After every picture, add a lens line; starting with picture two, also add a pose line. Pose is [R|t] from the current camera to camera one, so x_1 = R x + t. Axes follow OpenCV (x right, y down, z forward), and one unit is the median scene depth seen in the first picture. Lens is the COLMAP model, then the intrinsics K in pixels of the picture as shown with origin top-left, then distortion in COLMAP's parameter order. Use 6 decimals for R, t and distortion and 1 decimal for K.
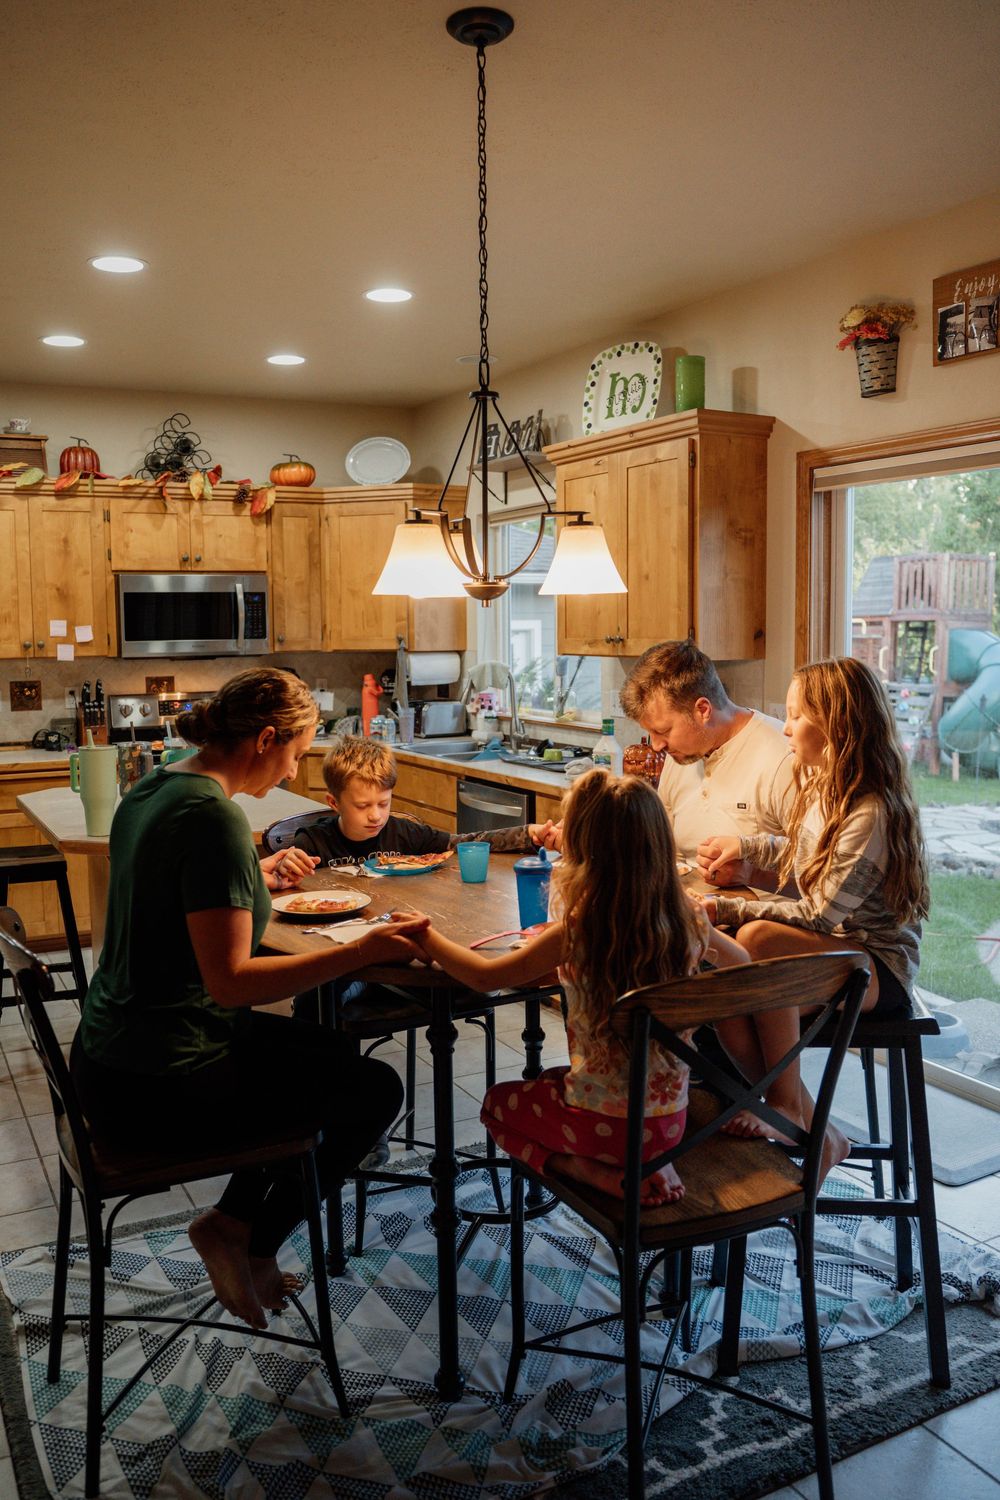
lens RADIAL K [[1216.7, 0, 473.9], [0, 1216.7, 747.9], [0, 0, 1]] dist [-0.093858, 0.062883]
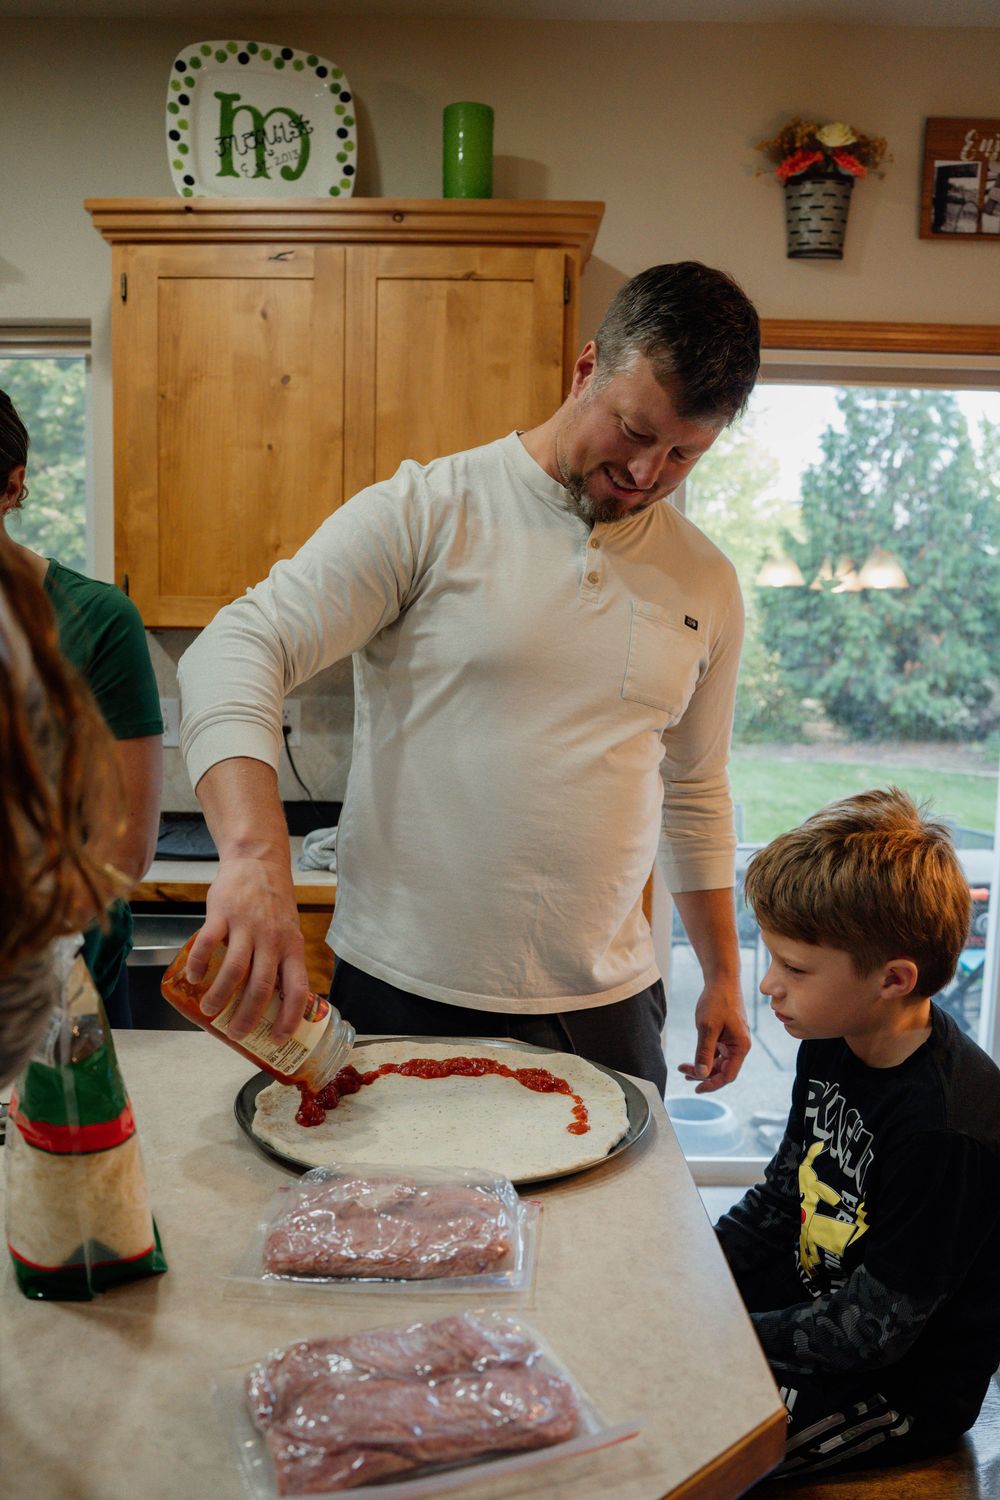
lens RADIAL K [[1289.2, 0, 449.0], [0, 1289.2, 805.6], [0, 0, 1]] dist [-0.096458, 0.065988]
pose [[0.477053, -0.105568, 0.872511, -0.361733], [0.068207, 0.994213, 0.083000, -0.041800], [-0.876224, 0.019916, 0.481492, 0.681471]]
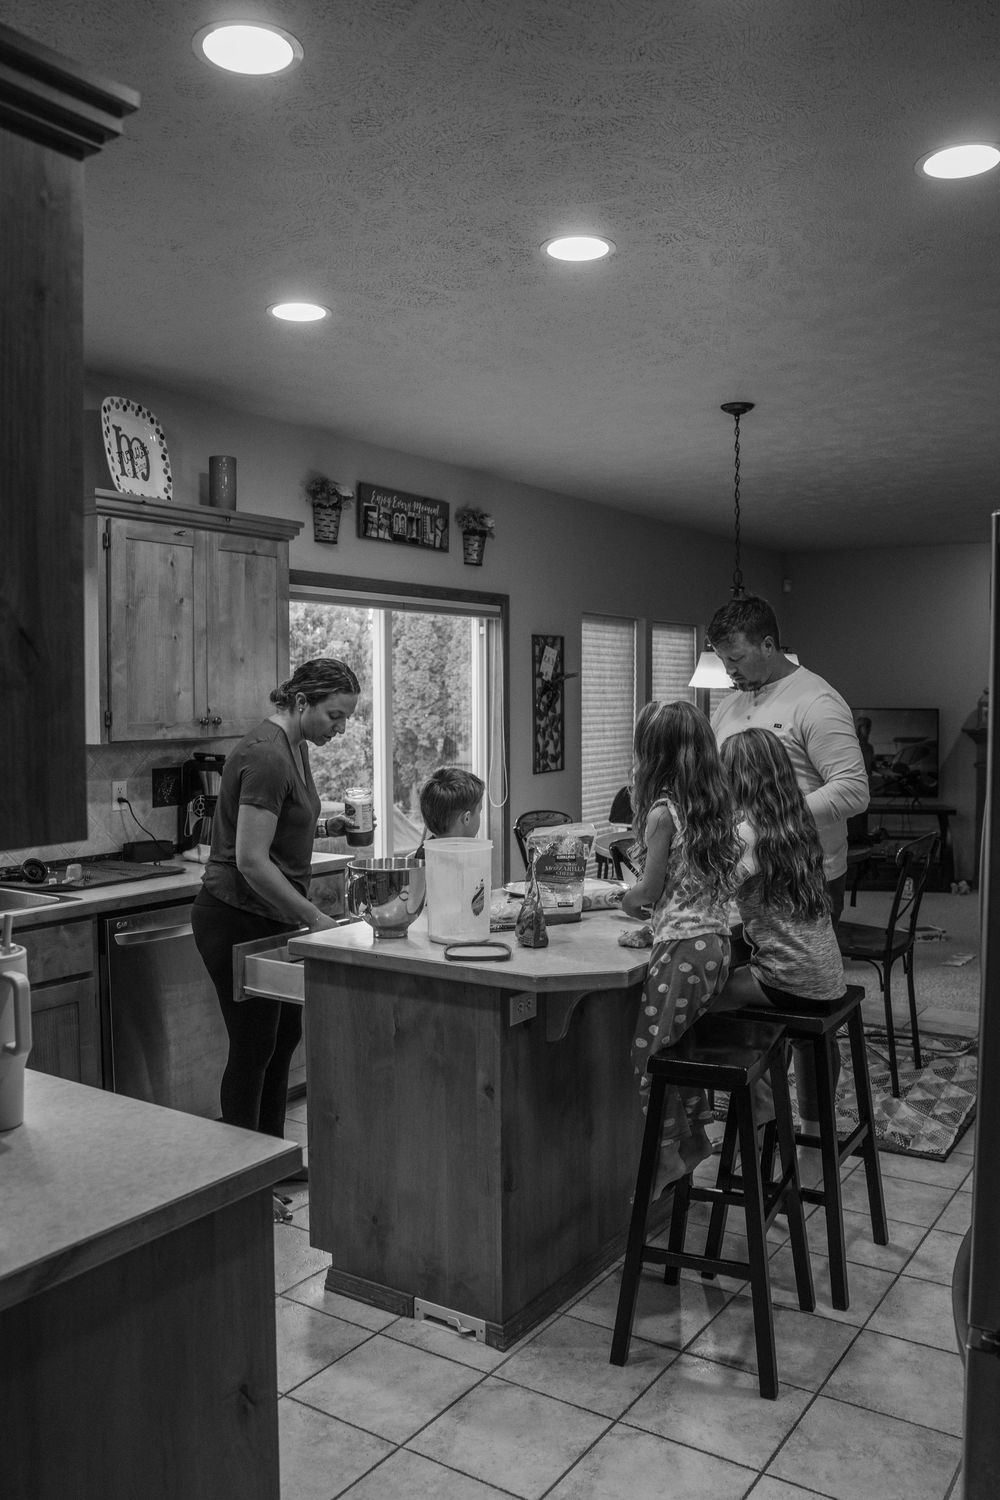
lens RADIAL K [[1216.7, 0, 473.9], [0, 1216.7, 747.9], [0, 0, 1]] dist [-0.093858, 0.062883]
pose [[-0.472771, -0.030689, 0.880651, -0.831993], [0.093581, 0.991993, 0.084808, -0.128995], [-0.876202, 0.122507, -0.466113, 1.257972]]
